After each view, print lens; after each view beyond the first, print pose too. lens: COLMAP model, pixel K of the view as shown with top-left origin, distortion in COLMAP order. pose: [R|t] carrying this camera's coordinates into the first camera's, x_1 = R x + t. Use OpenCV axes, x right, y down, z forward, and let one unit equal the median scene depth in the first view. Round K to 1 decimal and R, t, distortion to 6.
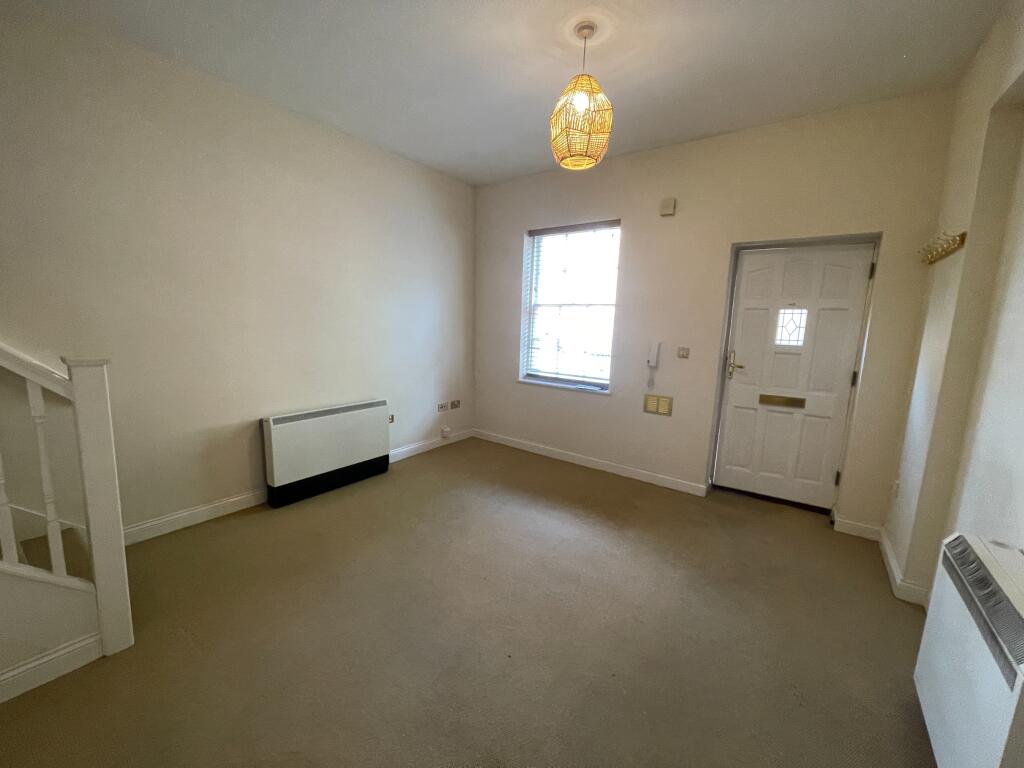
lens RADIAL K [[415.6, 0, 511.1], [0, 415.6, 384.6], [0, 0, 1]] dist [0.001417, 0.000074]
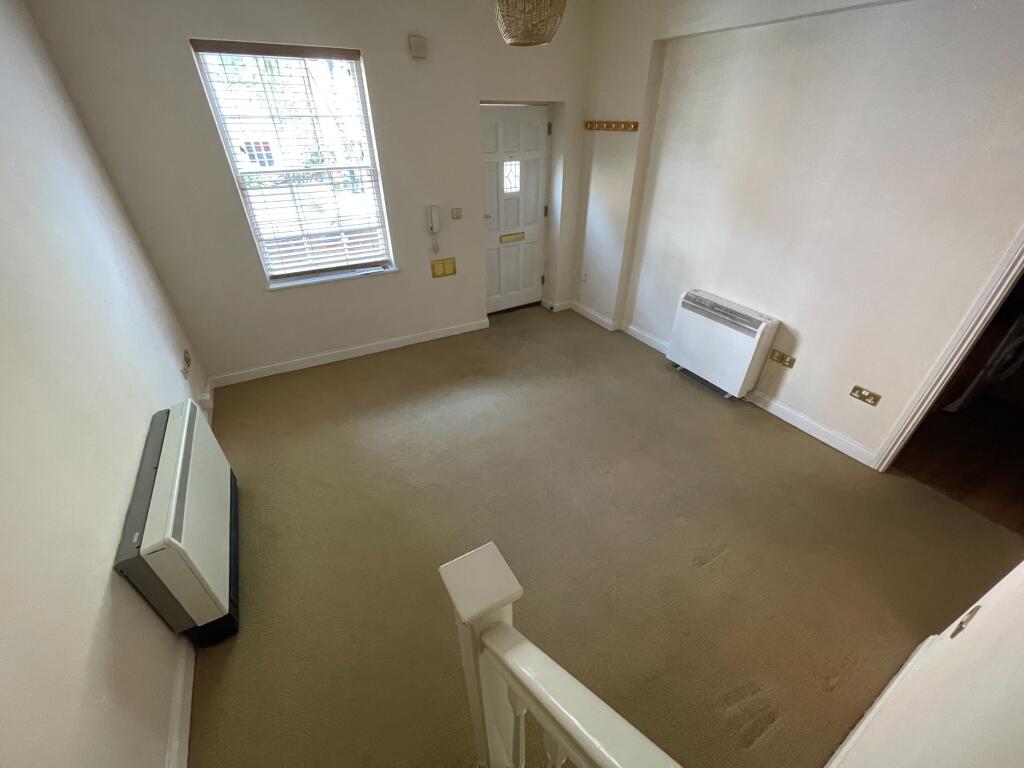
lens RADIAL K [[415.6, 0, 513.3], [0, 415.6, 383.5], [0, 0, 1]] dist [0.001417, 0.000074]
pose [[0.418559, -0.519715, 0.744785, -0.599307], [0.153323, 0.848743, 0.506091, -0.240740], [-0.895154, -0.097636, 0.434933, 0.367302]]
